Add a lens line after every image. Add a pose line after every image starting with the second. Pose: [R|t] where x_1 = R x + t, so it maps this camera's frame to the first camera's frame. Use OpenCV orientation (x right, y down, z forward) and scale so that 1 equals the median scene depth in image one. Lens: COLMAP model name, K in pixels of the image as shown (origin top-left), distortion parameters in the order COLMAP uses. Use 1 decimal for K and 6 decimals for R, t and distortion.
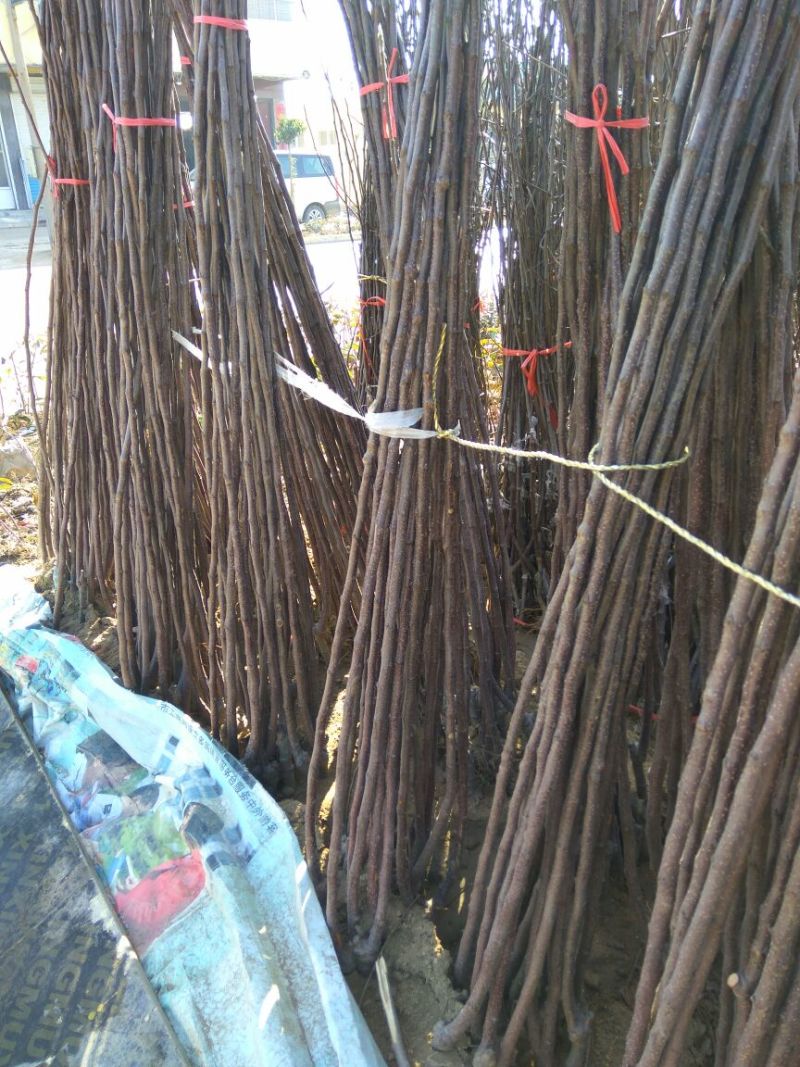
lens RADIAL K [[816.5, 0, 400.0], [0, 816.5, 533.5], [0, 0, 1]] dist [0.106150, -0.162733]
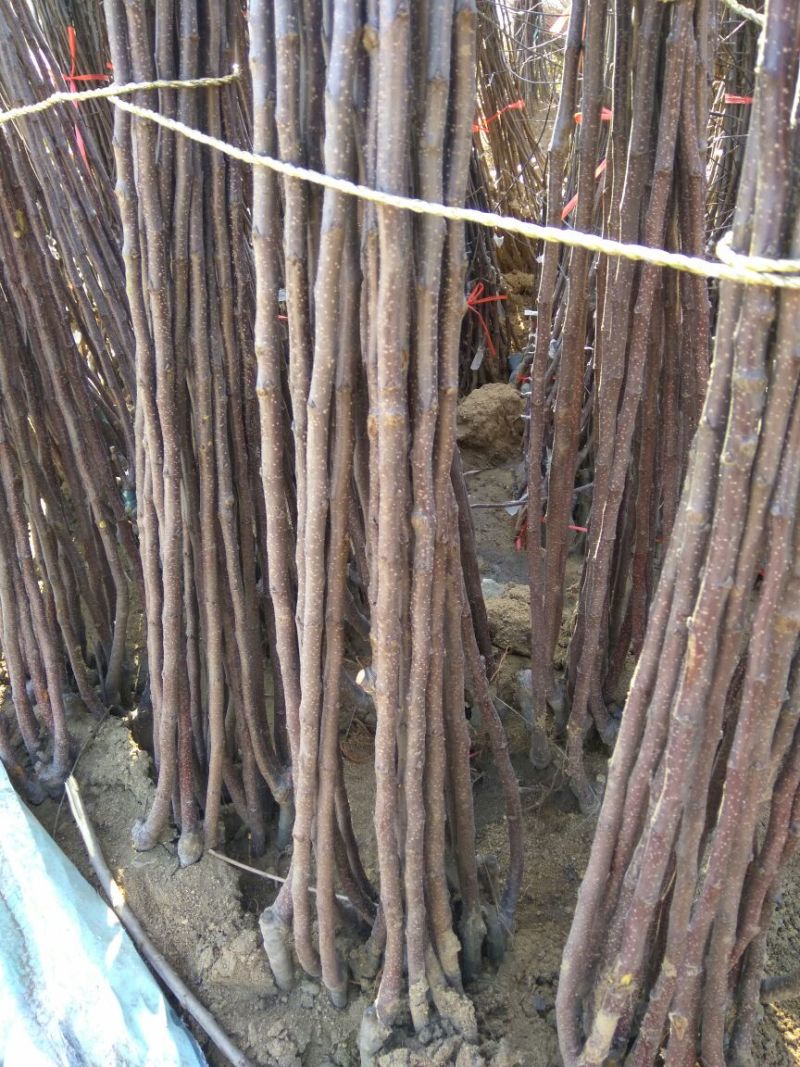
lens RADIAL K [[816.5, 0, 400.0], [0, 816.5, 533.5], [0, 0, 1]] dist [0.106150, -0.162733]
pose [[0.955377, -0.178507, 0.235351, 0.159719], [0.133827, 0.971856, 0.193871, 0.133952], [-0.263335, -0.153724, 0.952378, 0.095851]]
